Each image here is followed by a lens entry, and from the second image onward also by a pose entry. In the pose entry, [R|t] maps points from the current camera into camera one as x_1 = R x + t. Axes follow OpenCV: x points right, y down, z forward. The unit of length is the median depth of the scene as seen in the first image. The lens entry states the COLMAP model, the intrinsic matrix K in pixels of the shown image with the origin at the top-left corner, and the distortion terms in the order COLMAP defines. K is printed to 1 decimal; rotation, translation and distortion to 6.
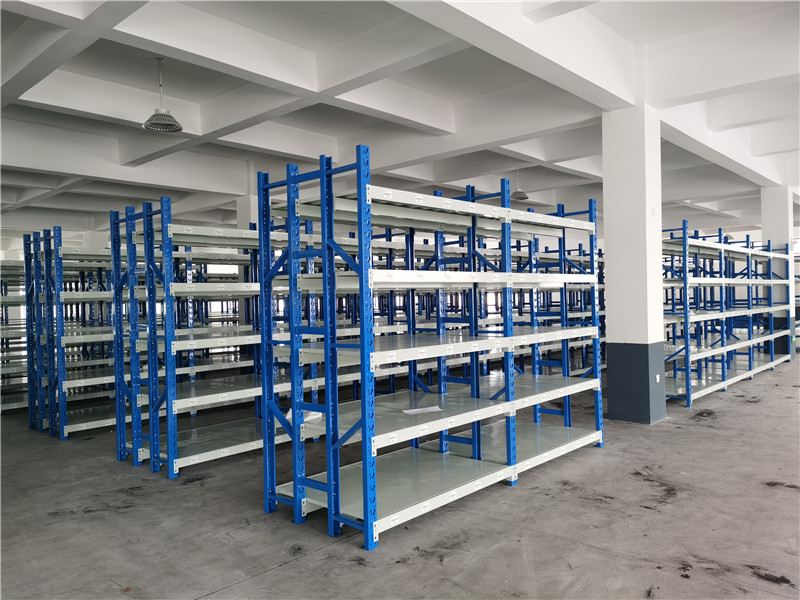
lens RADIAL K [[615.1, 0, 395.3], [0, 615.1, 284.5], [0, 0, 1]] dist [0.058531, -0.078864]
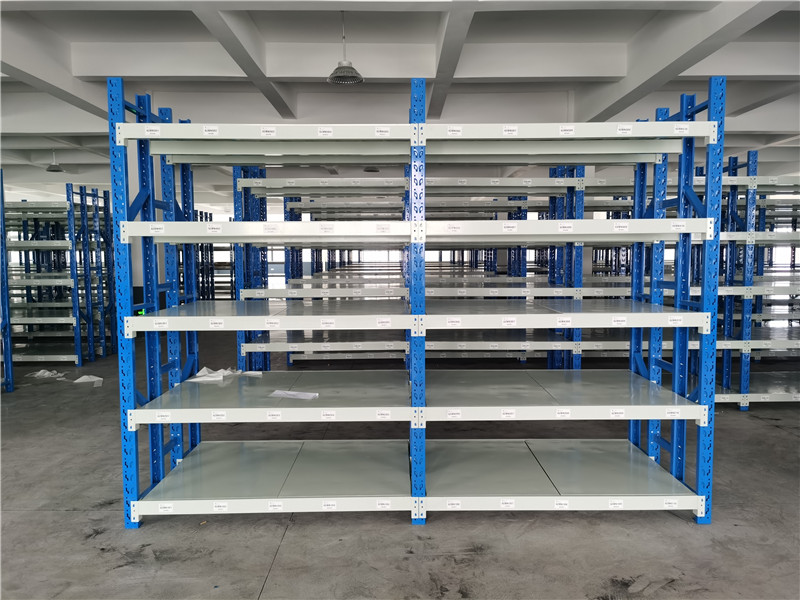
lens RADIAL K [[615.1, 0, 395.3], [0, 615.1, 284.5], [0, 0, 1]] dist [0.058531, -0.078864]
pose [[0.684813, 0.061267, -0.726139, 0.774508], [0.002769, 0.996233, 0.086667, -0.008116], [0.728714, -0.061362, 0.682064, 0.605288]]
